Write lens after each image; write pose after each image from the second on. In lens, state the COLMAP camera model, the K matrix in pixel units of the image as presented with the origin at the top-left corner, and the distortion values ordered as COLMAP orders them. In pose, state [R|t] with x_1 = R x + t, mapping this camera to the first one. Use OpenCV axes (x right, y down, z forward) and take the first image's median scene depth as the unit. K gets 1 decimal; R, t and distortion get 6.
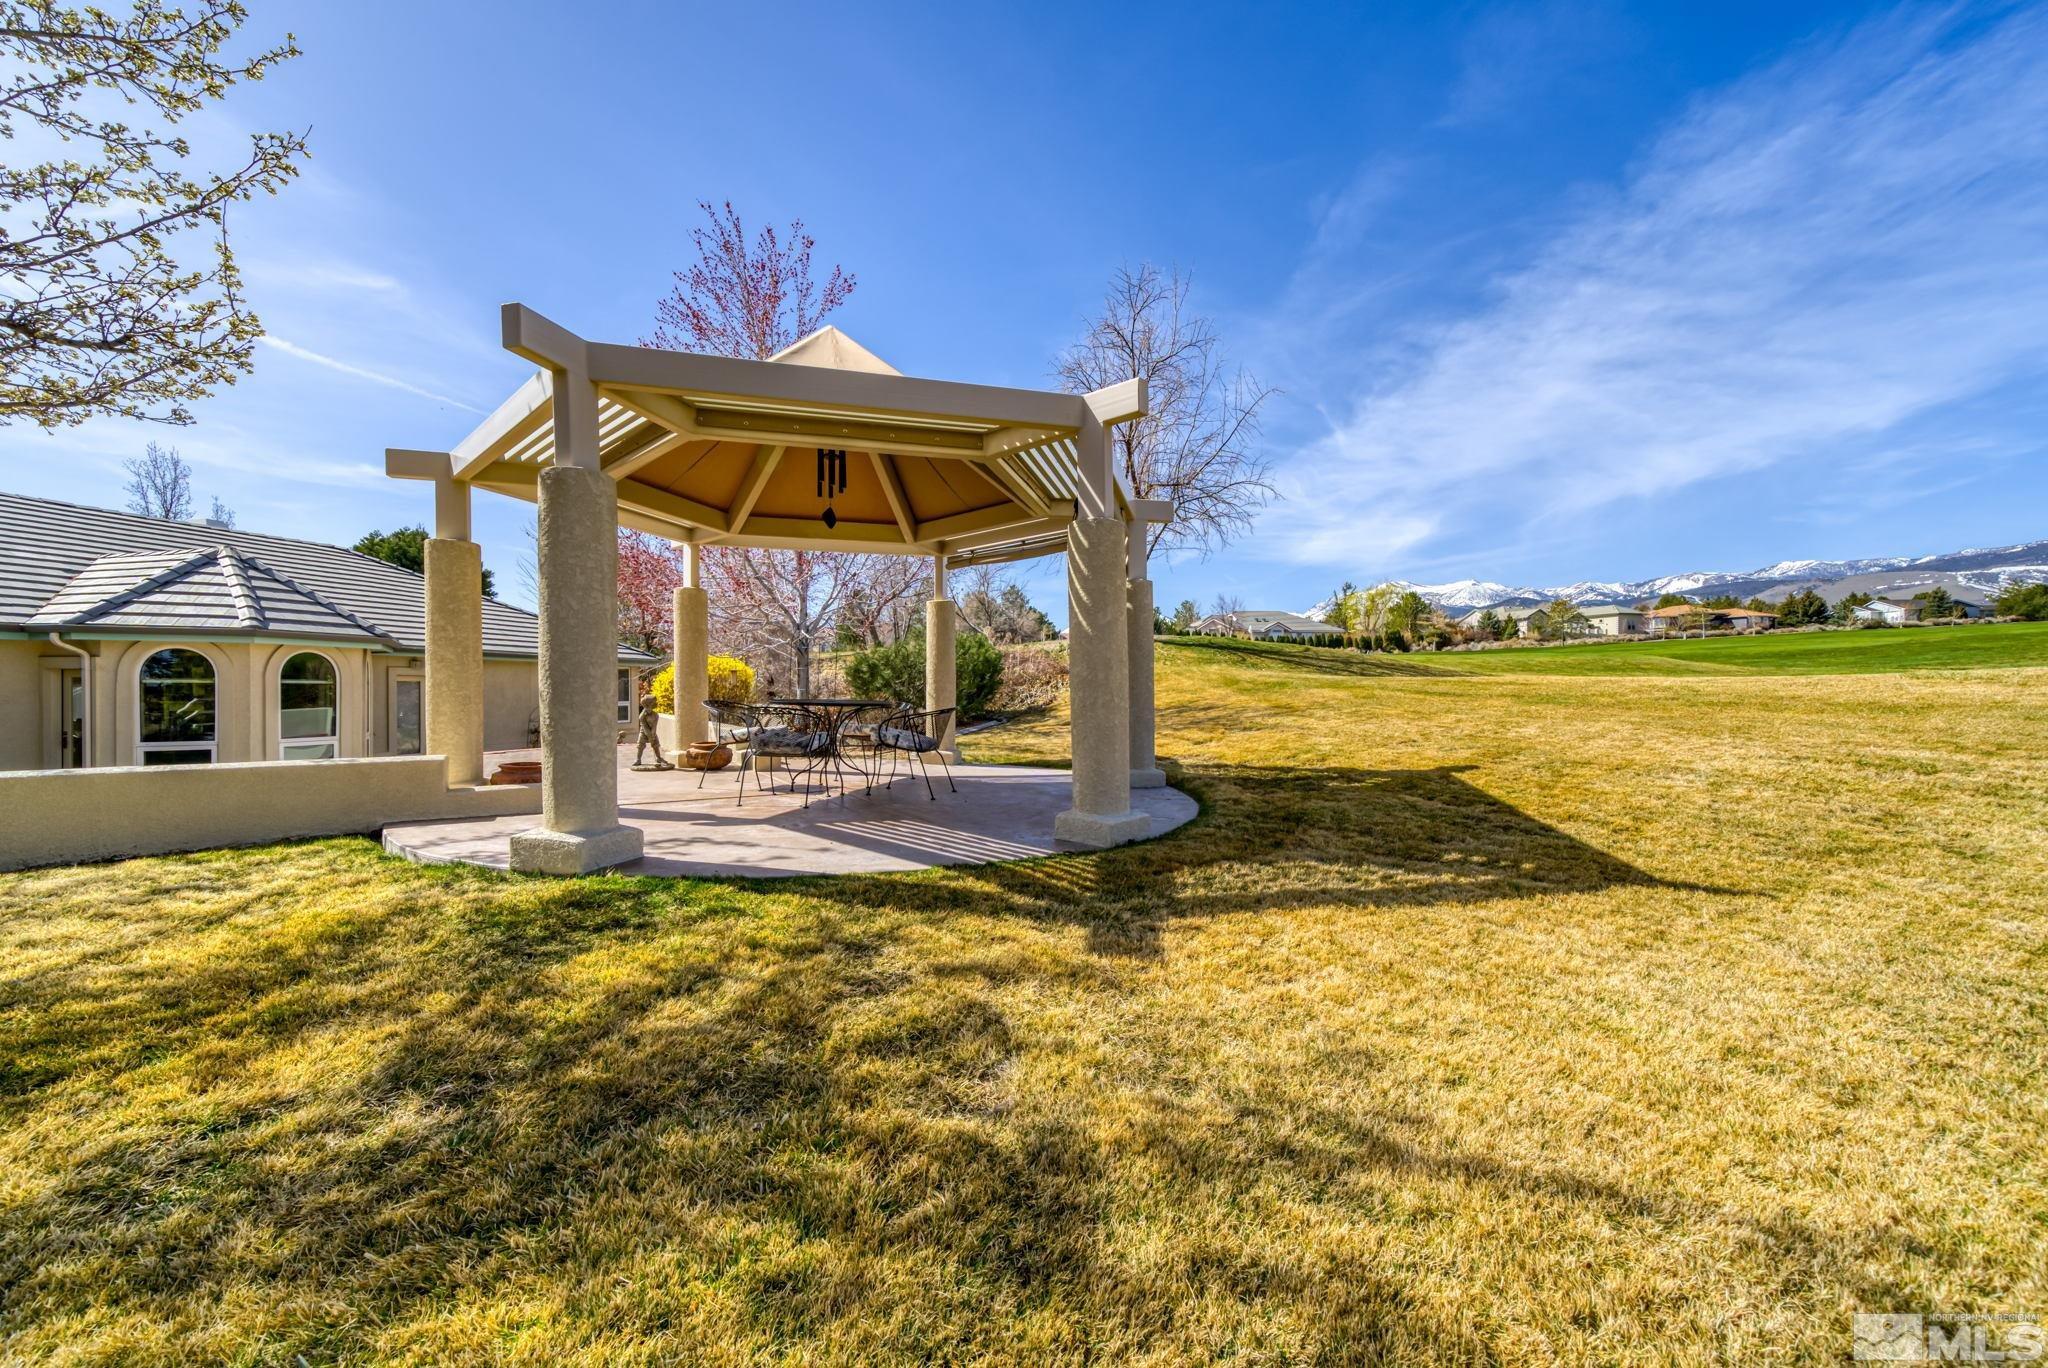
lens RADIAL K [[835.0, 0, 1011.6], [0, 835.0, 686.3], [0, 0, 1]] dist [-0.001220, -0.000522]
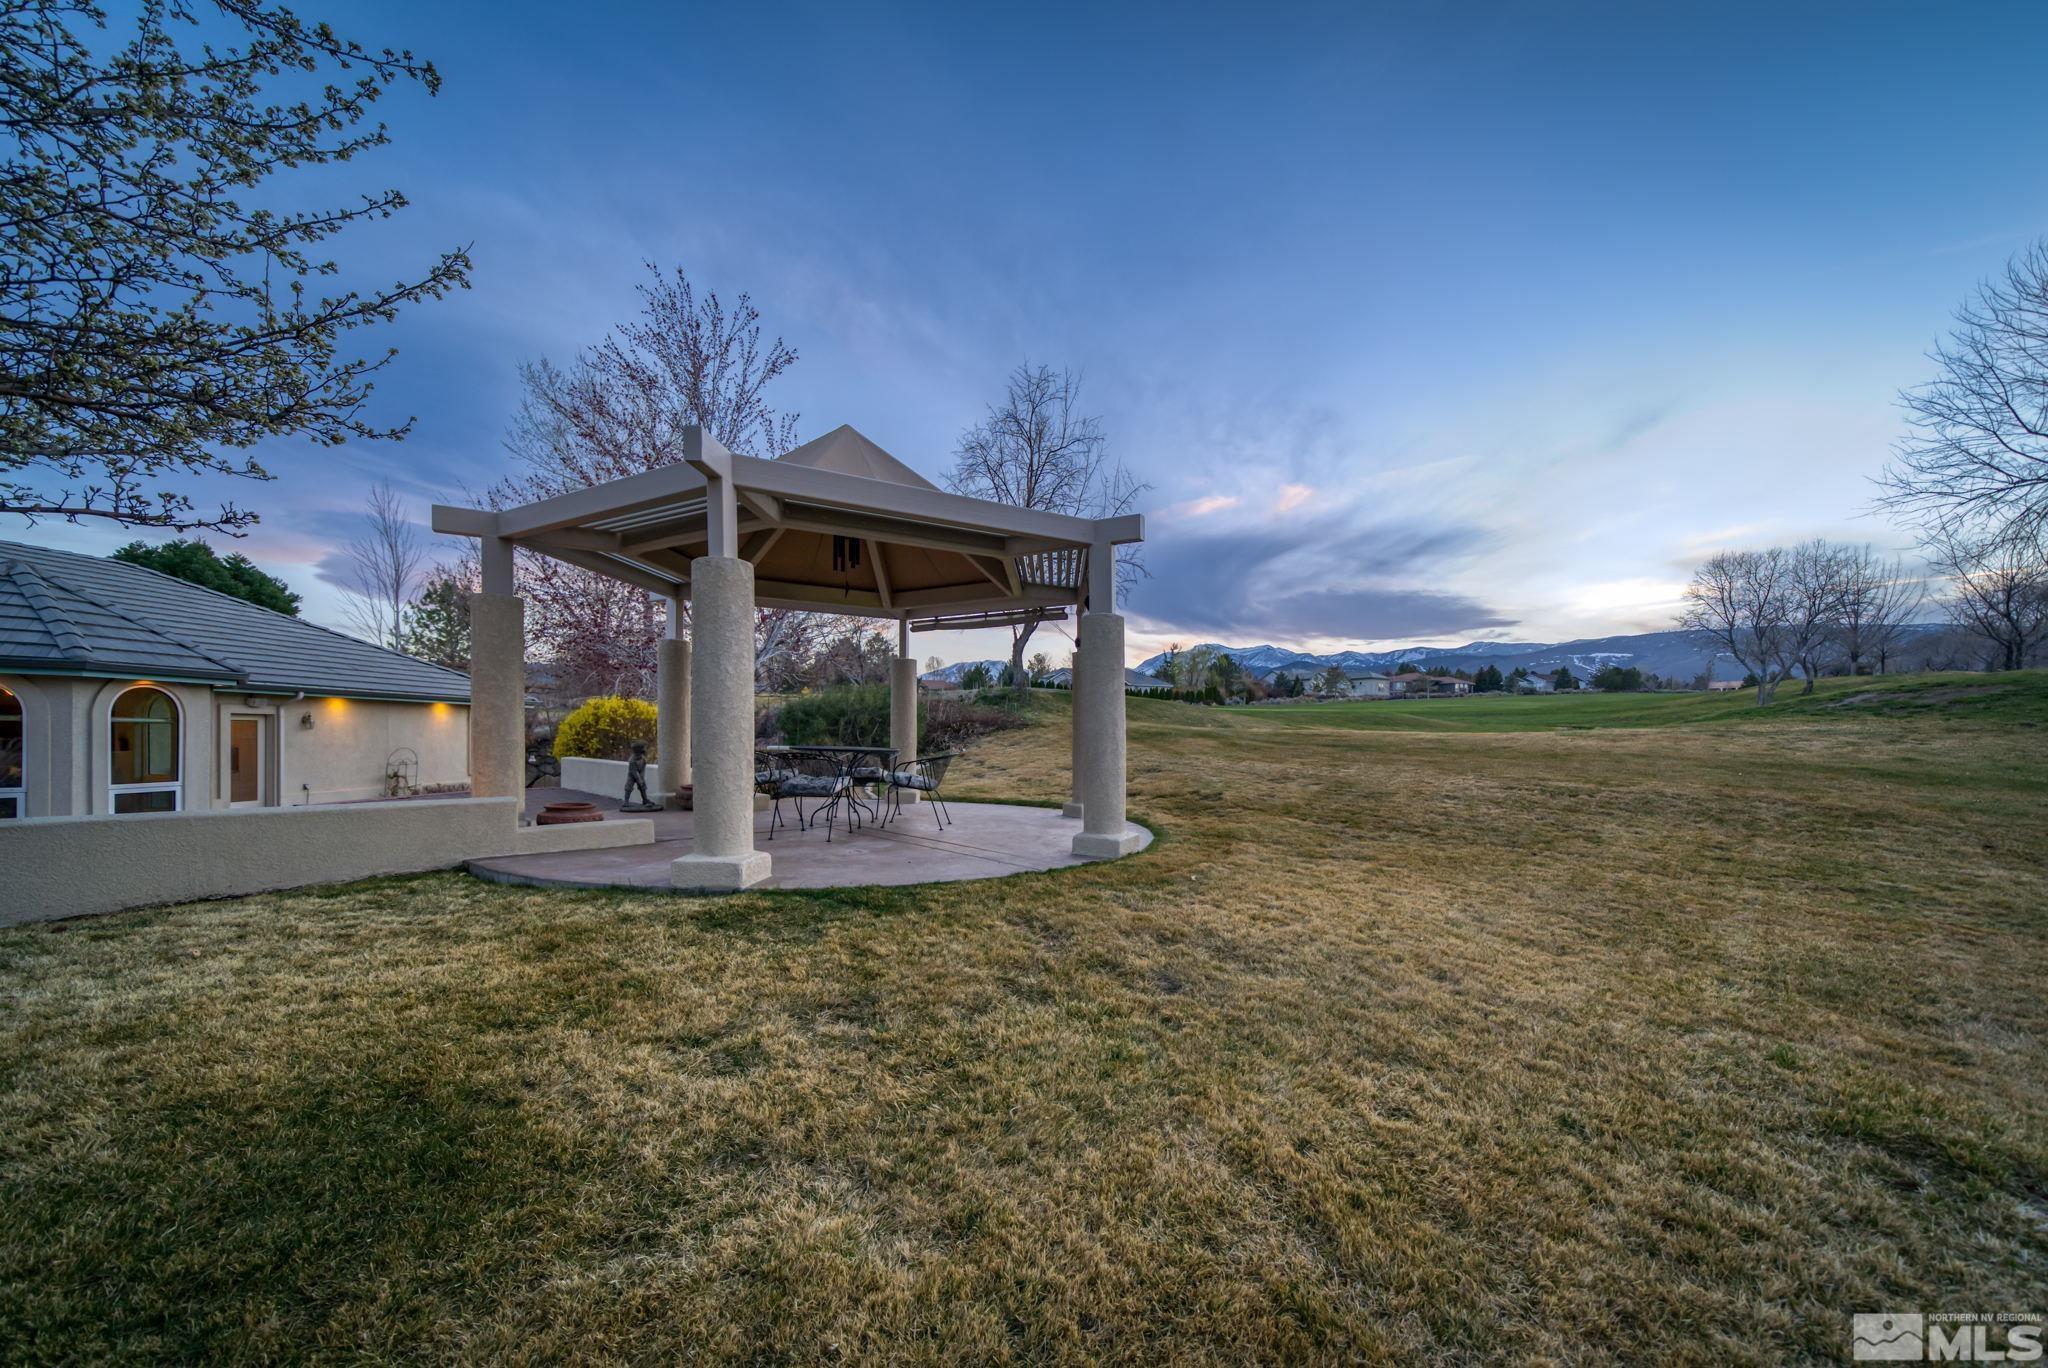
lens RADIAL K [[901.5, 0, 1024.9], [0, 901.5, 719.9], [0, 0, 1]] dist [-0.046132, -0.000065]
pose [[0.953611, 0.012508, 0.300780, -0.219876], [-0.011199, 0.999919, -0.006073, -0.010903], [-0.300832, 0.002423, 0.953674, -0.162839]]
